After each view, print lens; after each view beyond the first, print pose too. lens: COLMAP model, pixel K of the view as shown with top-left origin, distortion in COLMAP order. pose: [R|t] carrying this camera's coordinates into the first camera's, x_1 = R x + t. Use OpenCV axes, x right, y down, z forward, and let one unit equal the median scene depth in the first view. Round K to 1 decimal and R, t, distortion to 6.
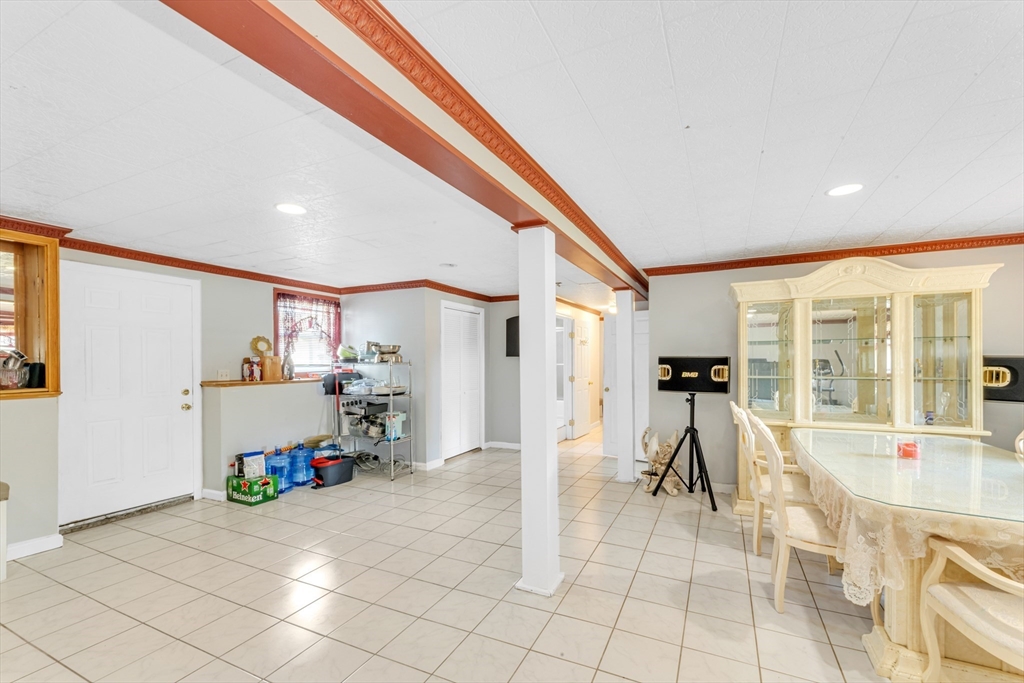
lens RADIAL K [[418.3, 0, 522.4], [0, 418.3, 363.2], [0, 0, 1]] dist [0.000622, 0.001739]
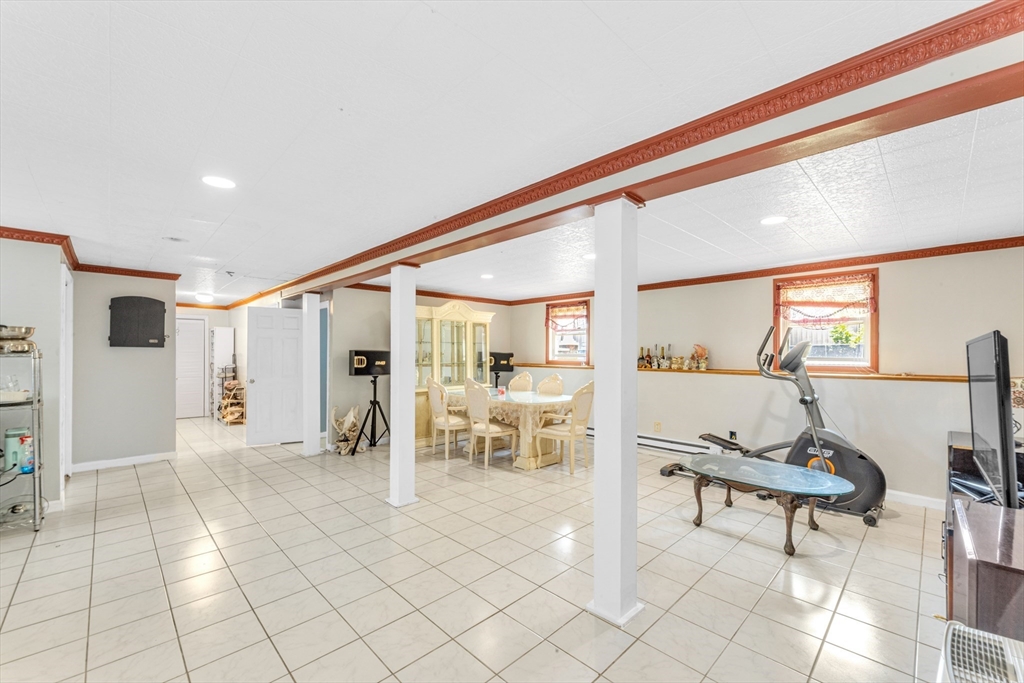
lens RADIAL K [[418.3, 0, 514.6], [0, 418.3, 349.2], [0, 0, 1]] dist [0.000622, 0.001739]
pose [[0.348429, 0.016043, 0.937198, -0.938442], [0.003236, 0.999827, -0.018318, 0.009077], [-0.937329, 0.009415, 0.348317, 0.076344]]
